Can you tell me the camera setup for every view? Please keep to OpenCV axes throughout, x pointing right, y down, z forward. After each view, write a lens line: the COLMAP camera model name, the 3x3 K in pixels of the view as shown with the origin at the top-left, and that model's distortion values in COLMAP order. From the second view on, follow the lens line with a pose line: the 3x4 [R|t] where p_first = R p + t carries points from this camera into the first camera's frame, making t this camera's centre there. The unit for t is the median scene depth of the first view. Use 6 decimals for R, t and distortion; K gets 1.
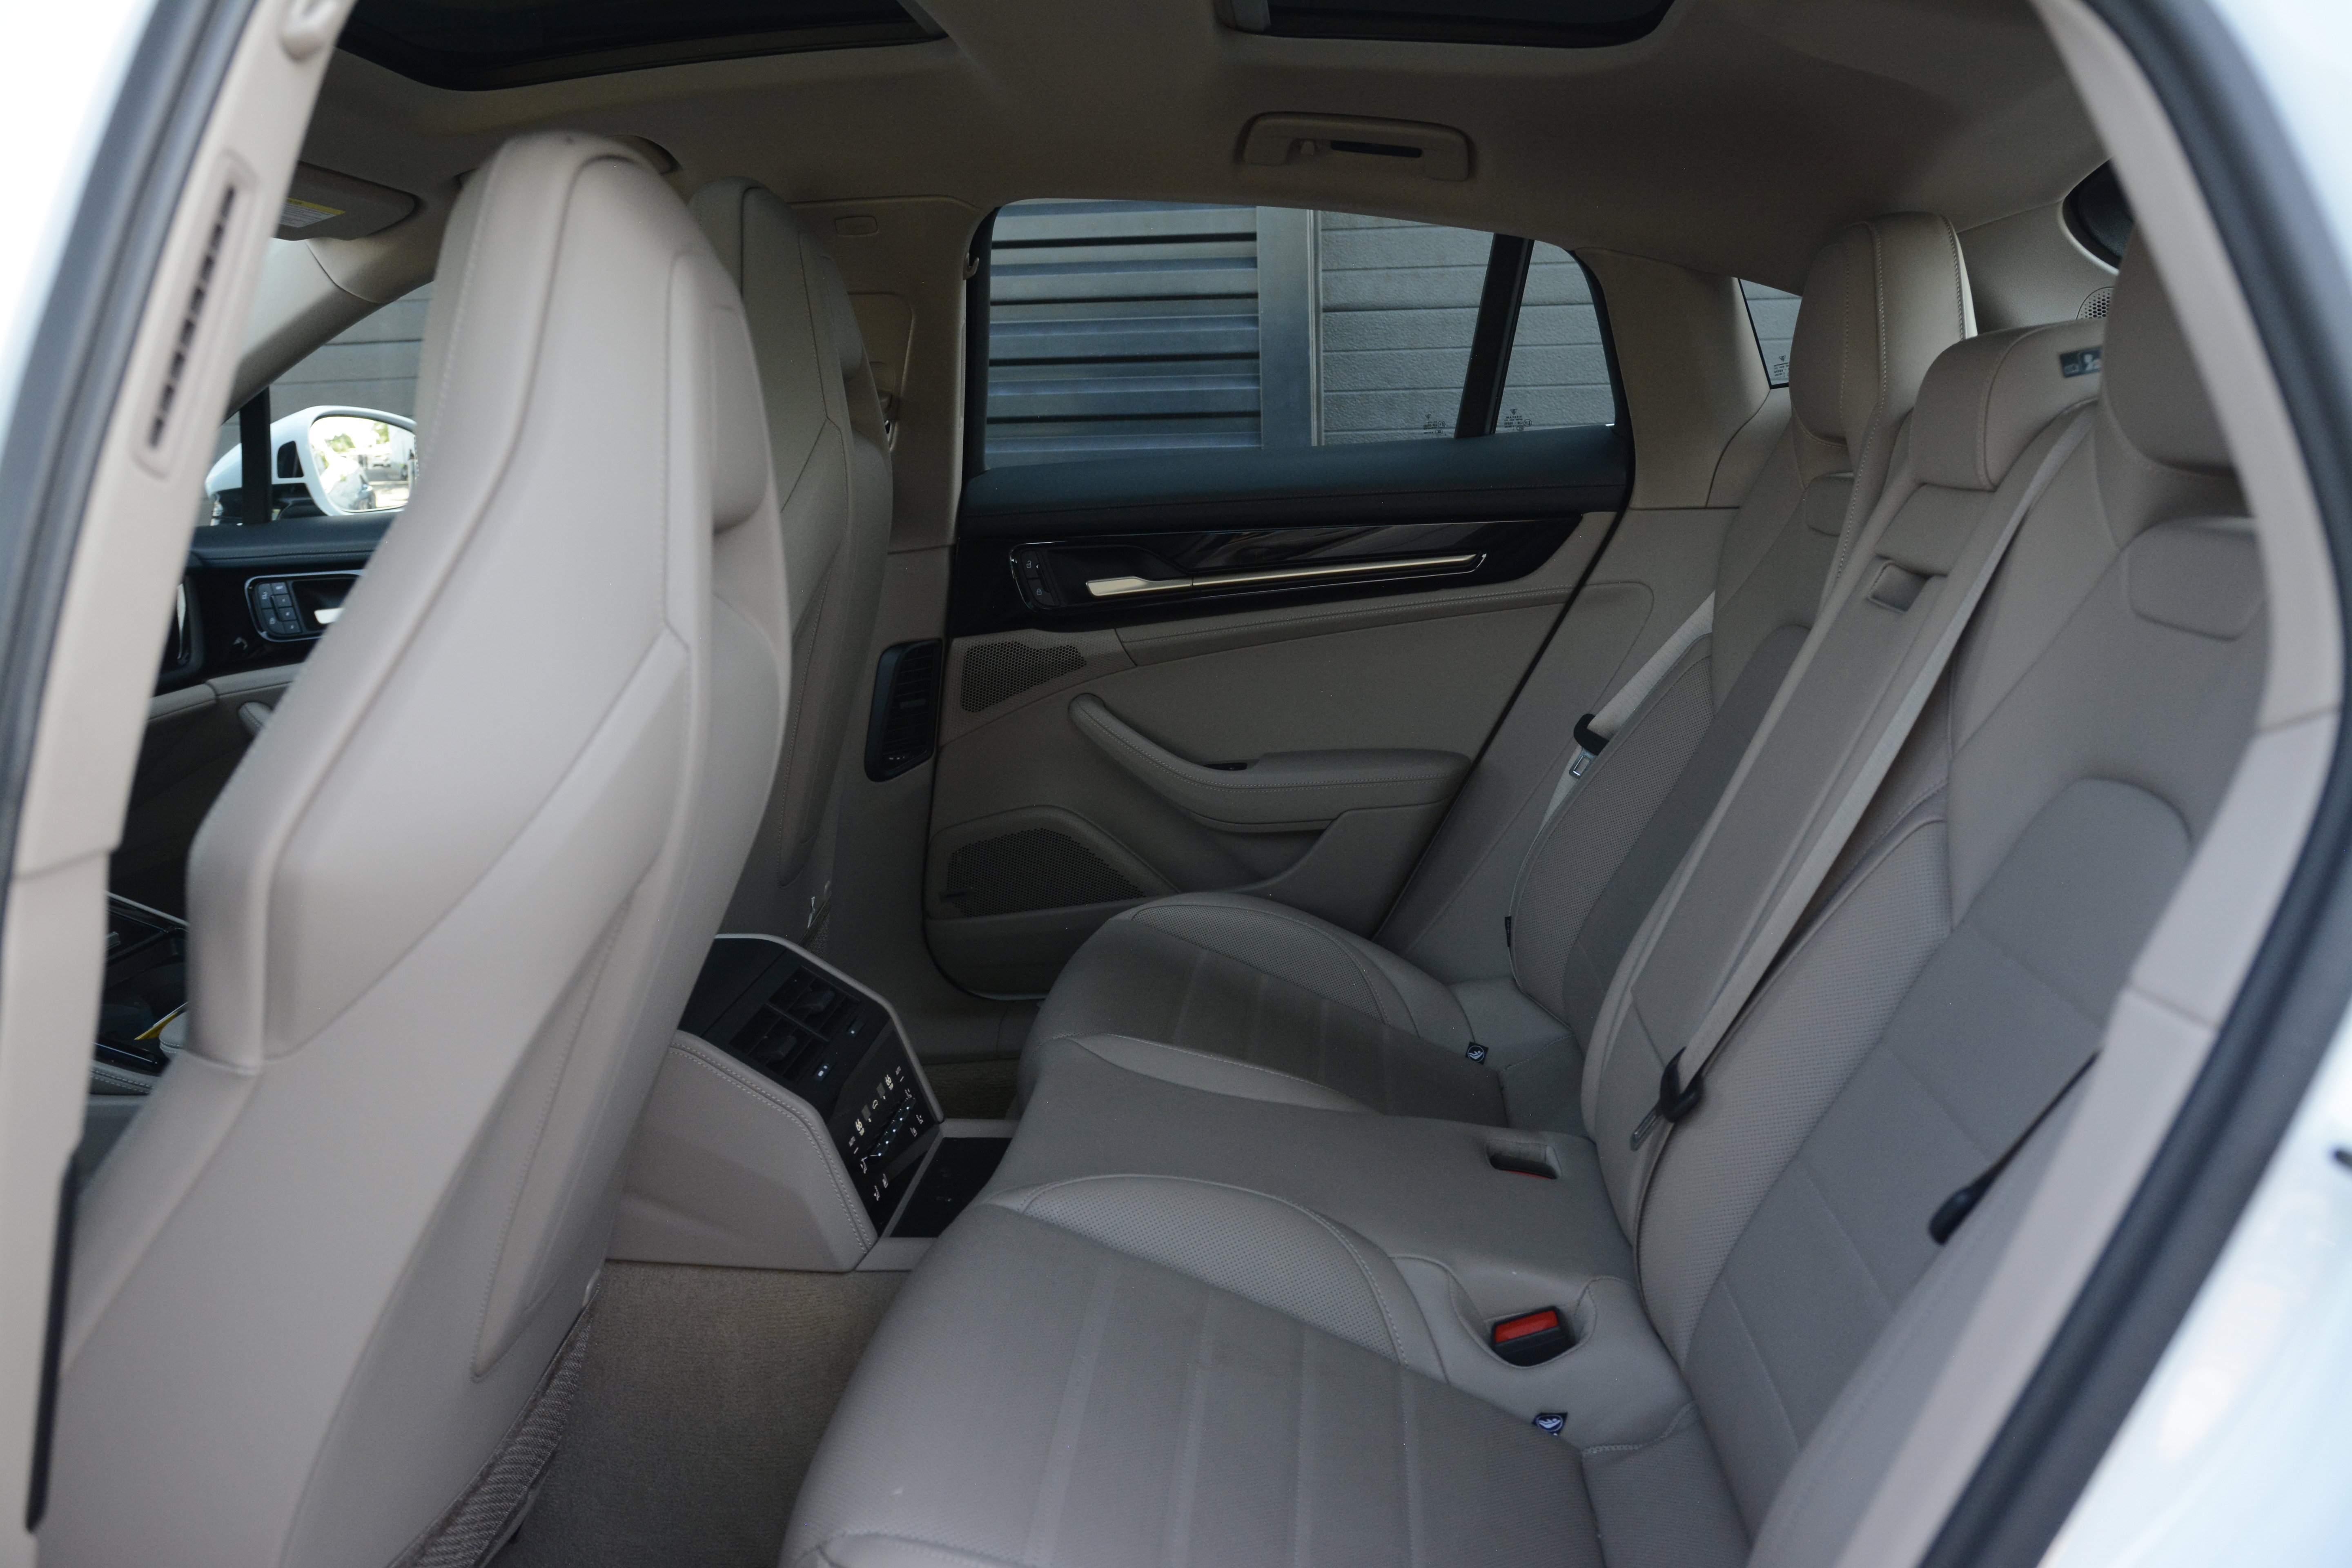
lens RADIAL K [[1940.8, 0, 1176.0], [0, 1940.8, 784.0], [0, 0, 1]] dist [-0.034271, -0.003682]
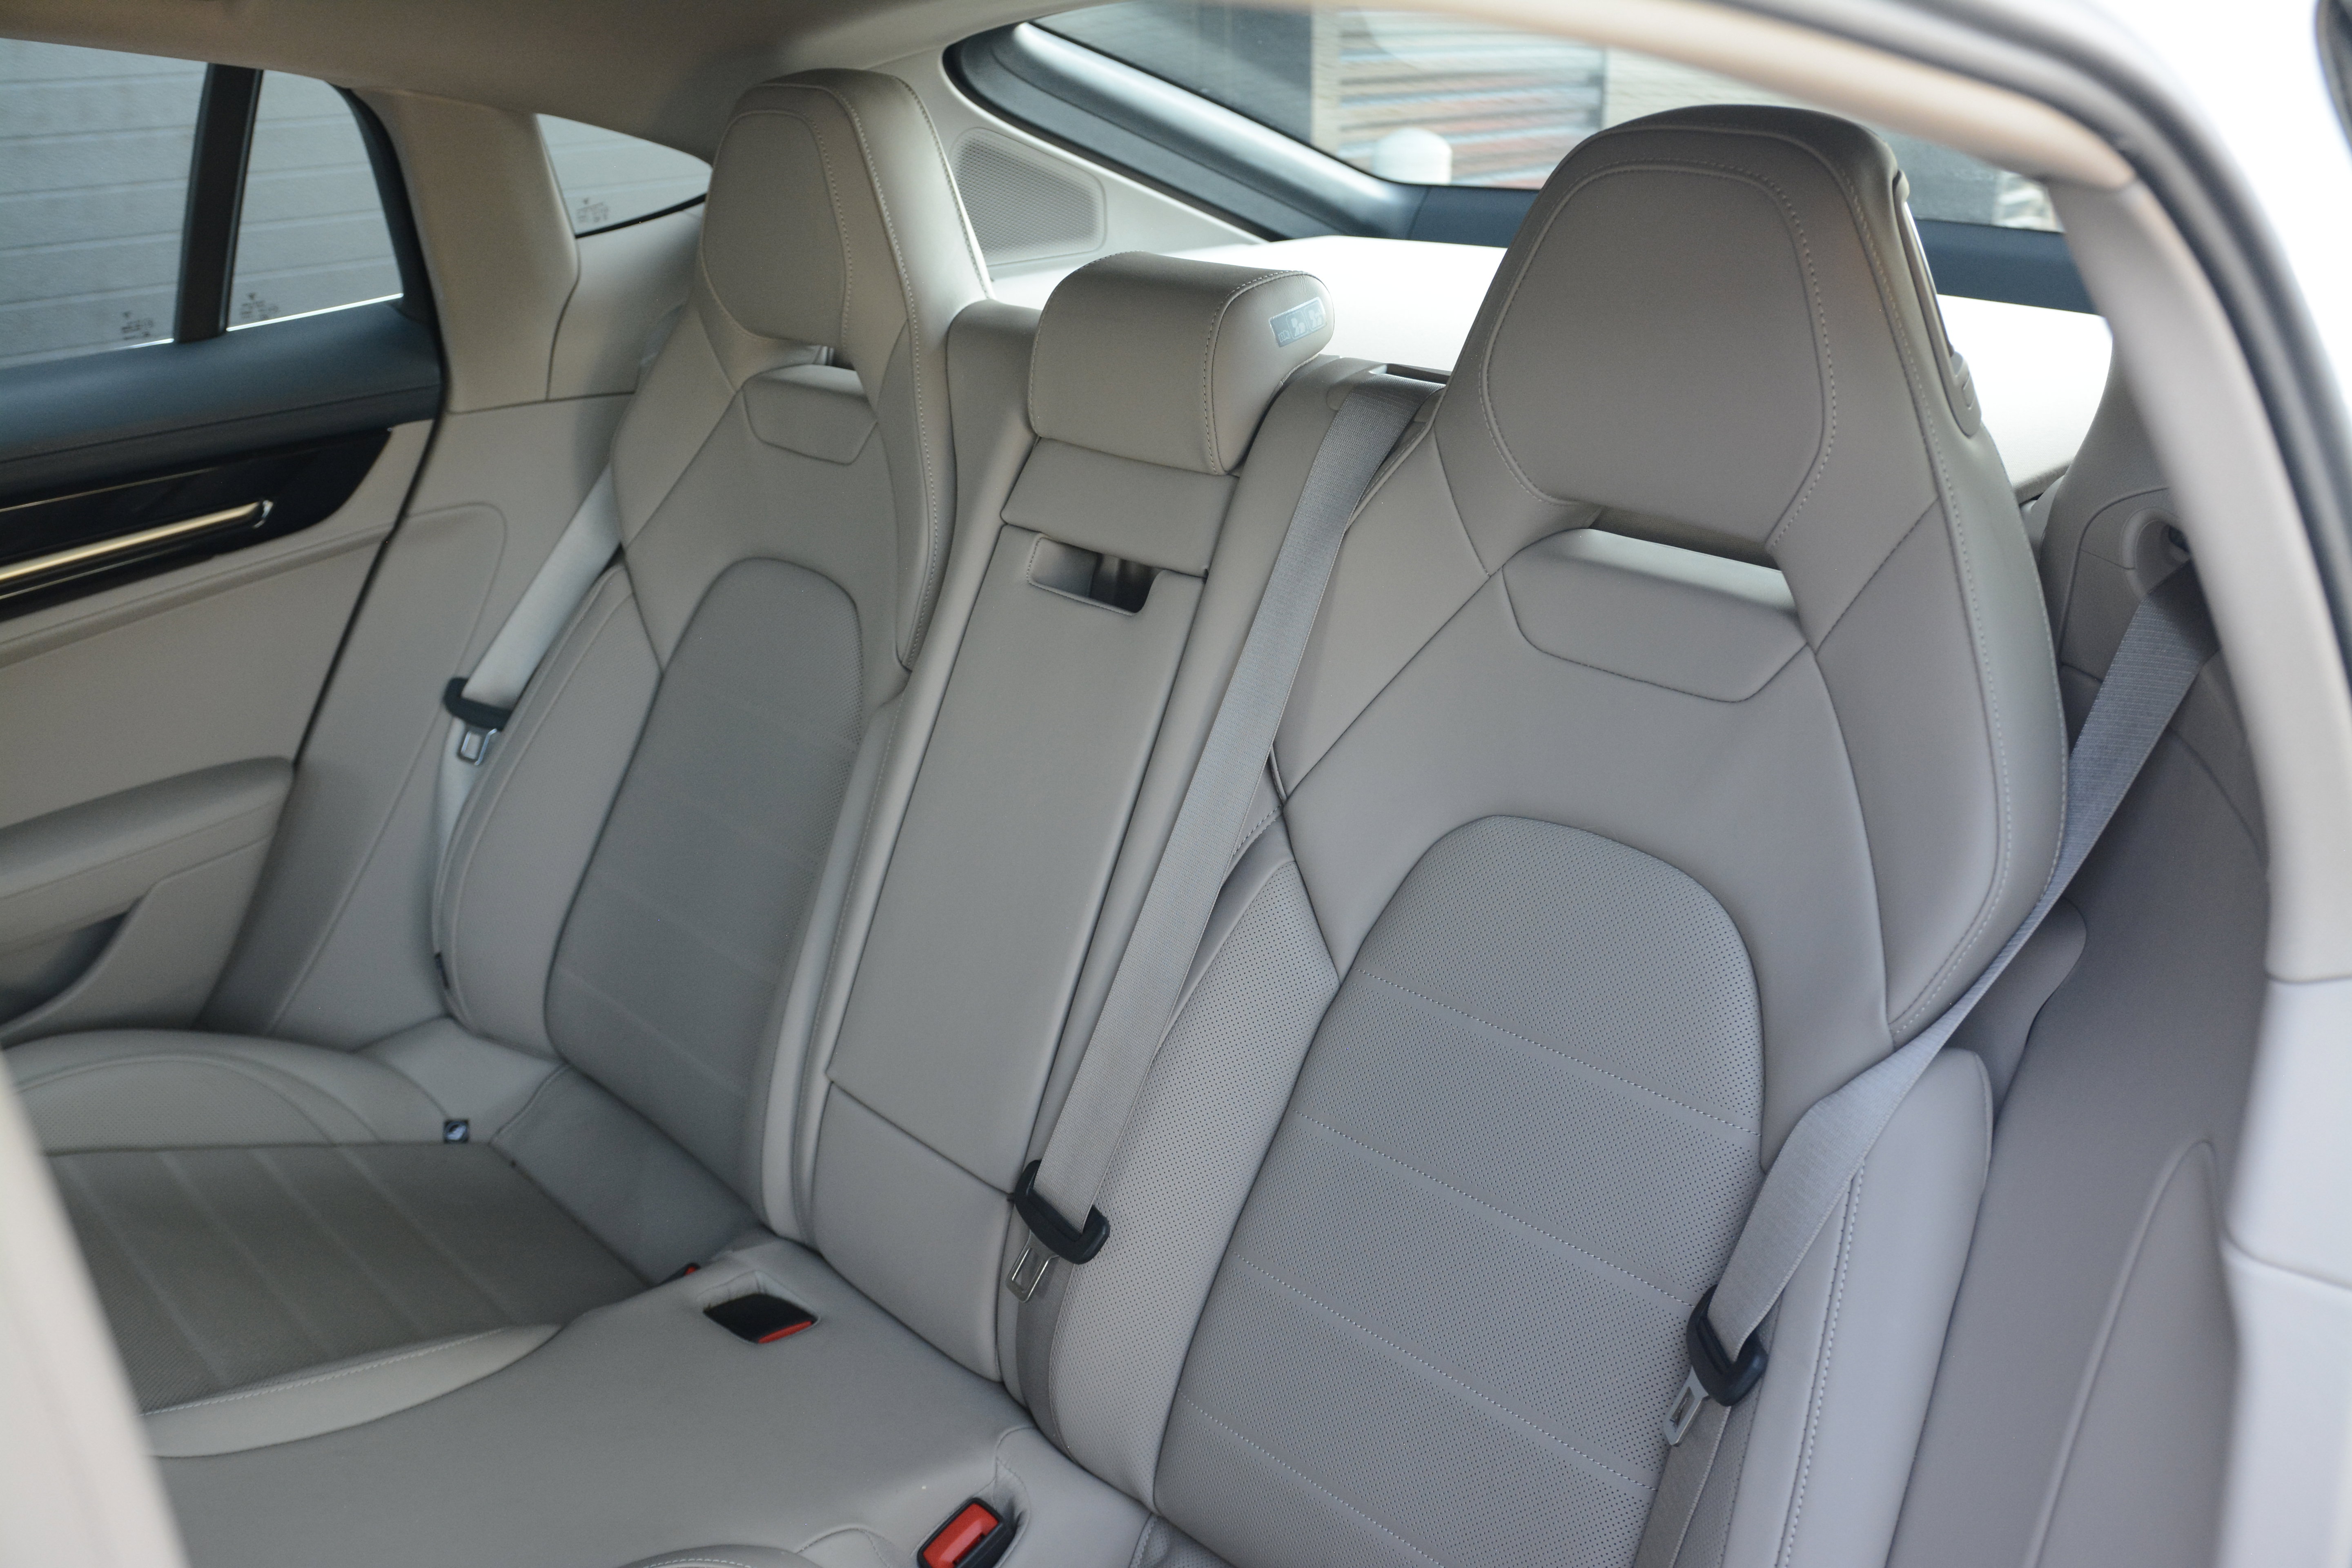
lens RADIAL K [[1940.8, 0, 1176.0], [0, 1940.8, 784.0], [0, 0, 1]] dist [-0.034271, -0.003682]
pose [[0.644438, -0.299799, 0.703434, -0.168947], [0.151176, 0.951730, 0.267124, -0.163631], [-0.749563, -0.065803, 0.658654, 0.258644]]
